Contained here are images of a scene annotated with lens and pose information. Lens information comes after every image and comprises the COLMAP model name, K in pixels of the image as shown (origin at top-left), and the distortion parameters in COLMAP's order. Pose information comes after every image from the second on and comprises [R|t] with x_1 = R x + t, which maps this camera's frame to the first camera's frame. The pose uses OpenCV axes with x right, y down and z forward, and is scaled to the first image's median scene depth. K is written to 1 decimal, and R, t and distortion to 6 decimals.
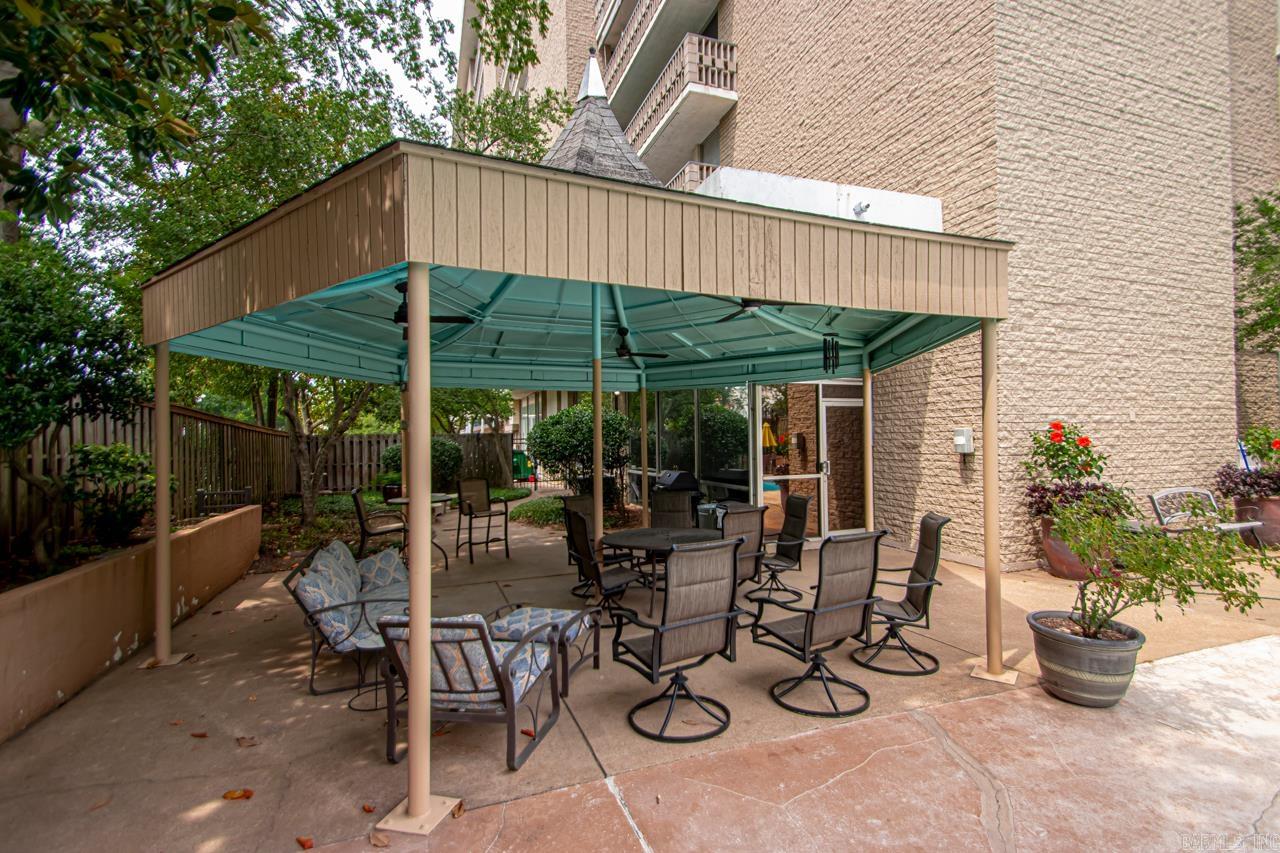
lens RADIAL K [[606.5, 0, 644.2], [0, 606.5, 424.8], [0, 0, 1]] dist [0.001598, -0.007504]
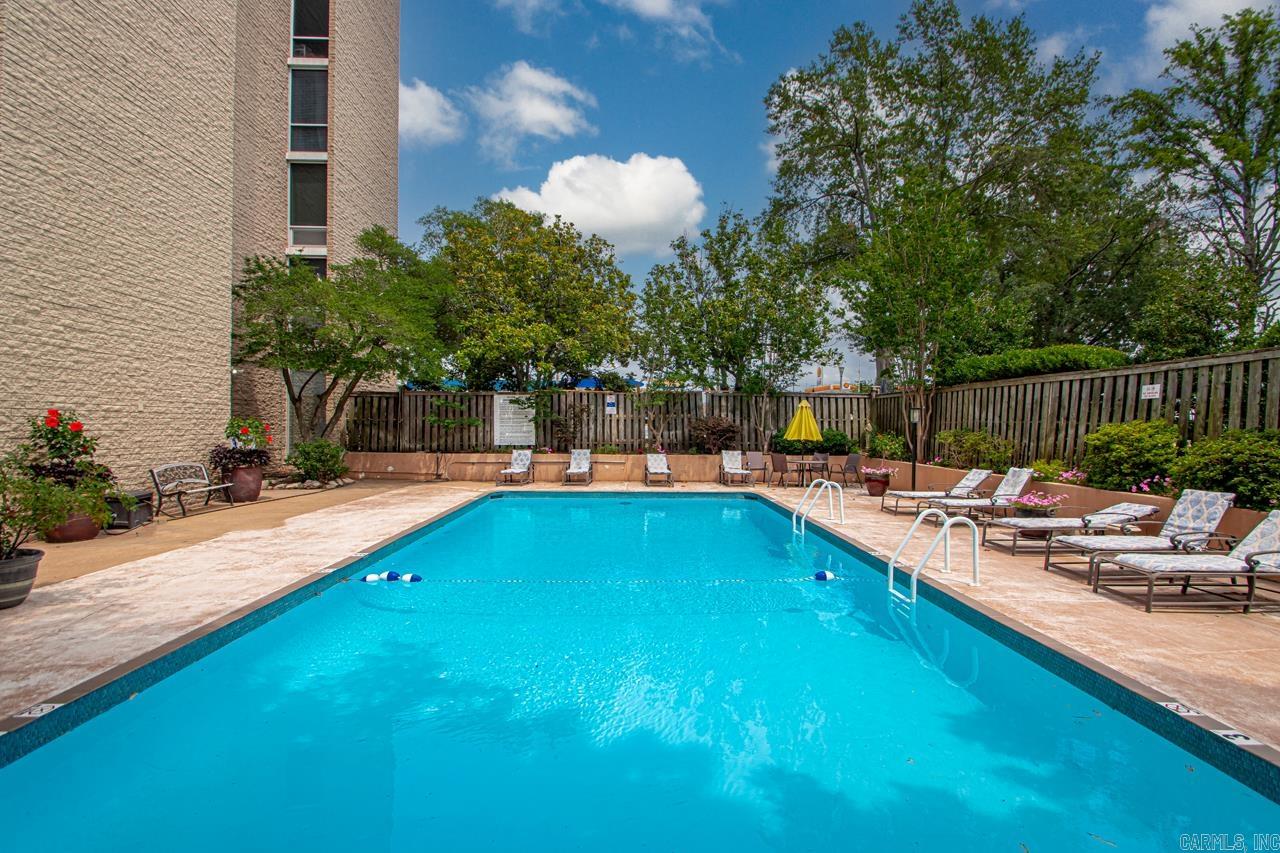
lens RADIAL K [[606.5, 0, 644.2], [0, 606.5, 424.8], [0, 0, 1]] dist [0.001598, -0.007504]
pose [[0.307436, 0.013819, 0.951468, -0.063626], [-0.028578, 0.999578, -0.005284, -0.000954], [-0.951139, -0.025566, 0.307701, -0.383351]]
